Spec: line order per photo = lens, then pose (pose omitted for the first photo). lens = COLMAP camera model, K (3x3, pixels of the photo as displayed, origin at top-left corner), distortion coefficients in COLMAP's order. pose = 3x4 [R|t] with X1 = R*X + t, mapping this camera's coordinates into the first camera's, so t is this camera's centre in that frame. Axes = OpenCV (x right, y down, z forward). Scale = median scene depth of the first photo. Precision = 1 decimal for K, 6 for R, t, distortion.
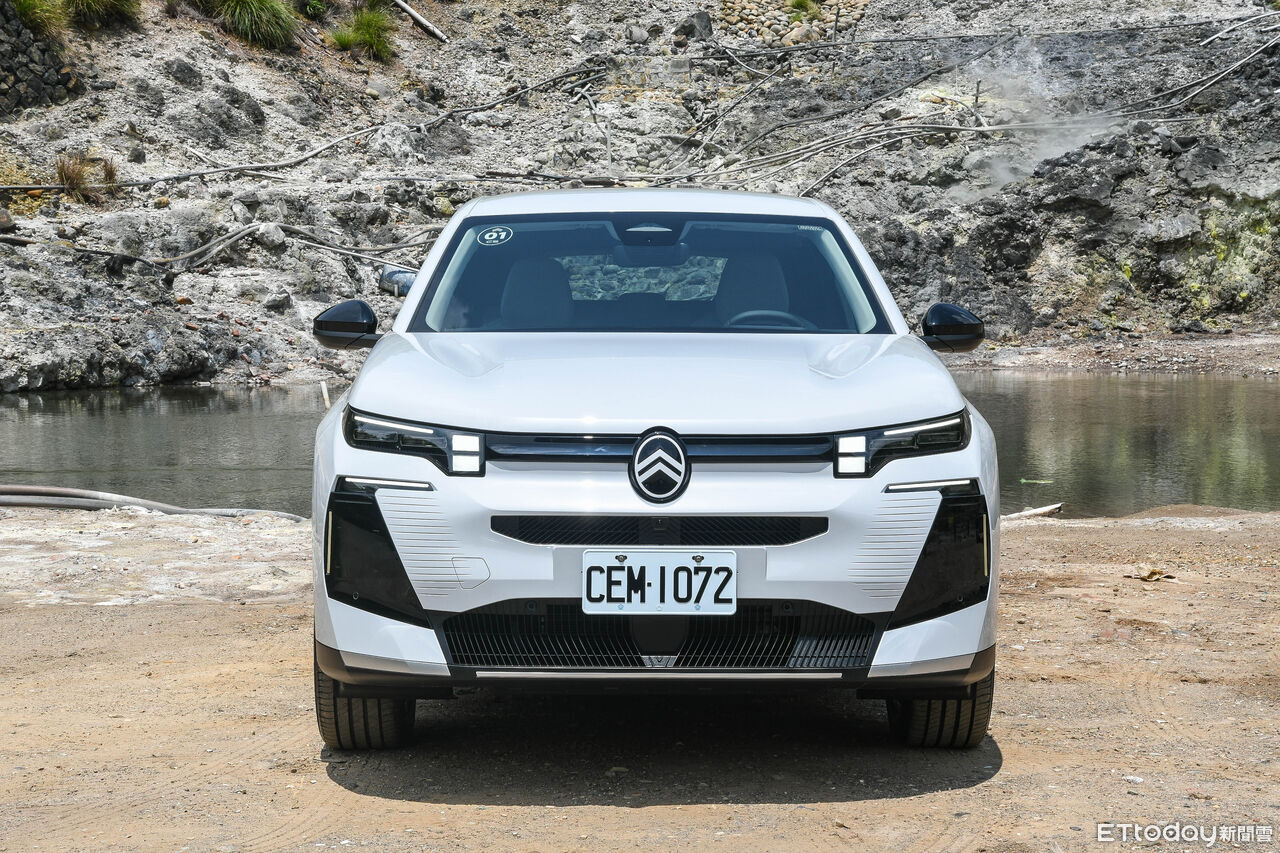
lens RADIAL K [[2479.8, 0, 640.0], [0, 2479.8, 426.5], [0, 0, 1]] dist [0.411992, 0.182414]
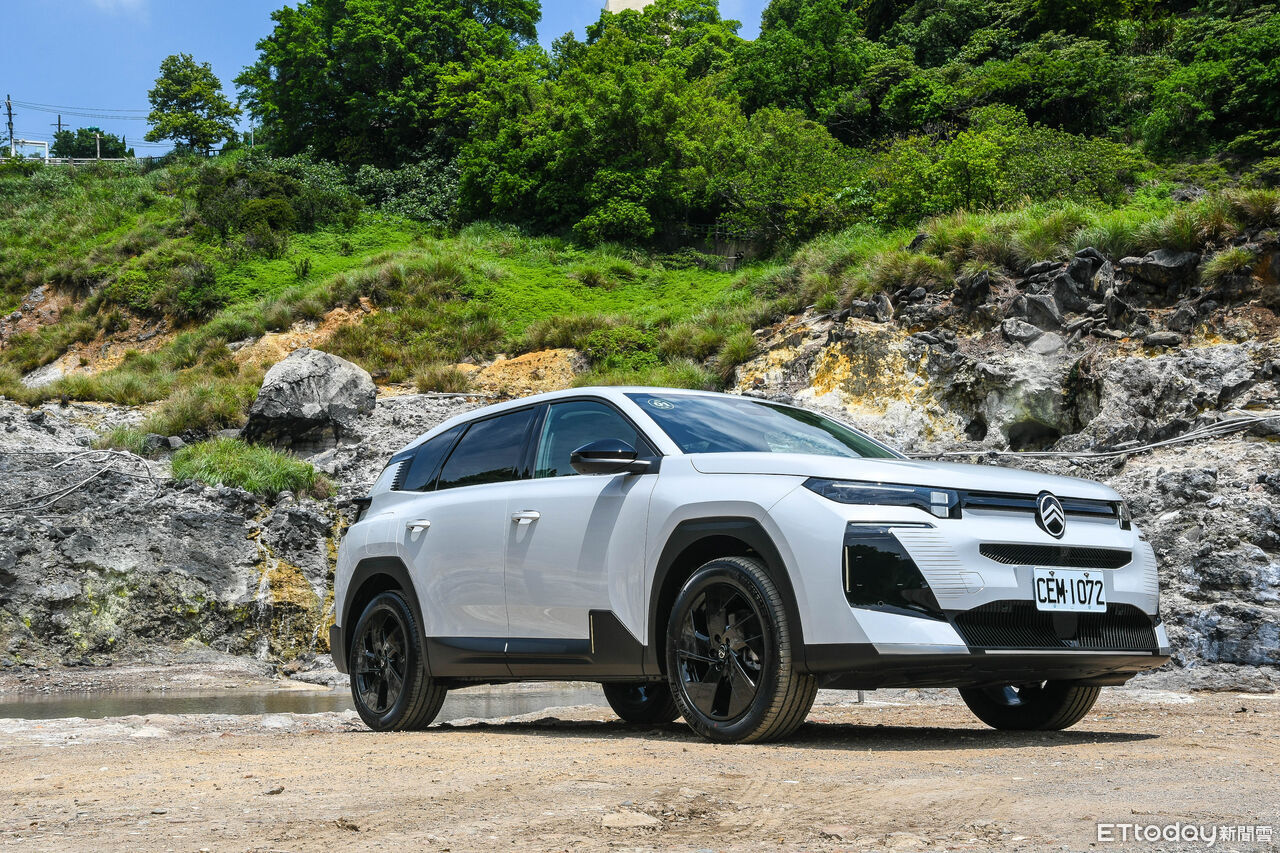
lens RADIAL K [[1736.7, 0, 640.0], [0, 1736.7, 426.5], [0, 0, 1]] dist [0.167537, 0.127607]
pose [[0.812746, 0.069155, 0.578500, -0.098013], [0.041919, 0.983416, -0.176452, 0.016873], [-0.581109, 0.167661, 0.796368, 0.034239]]
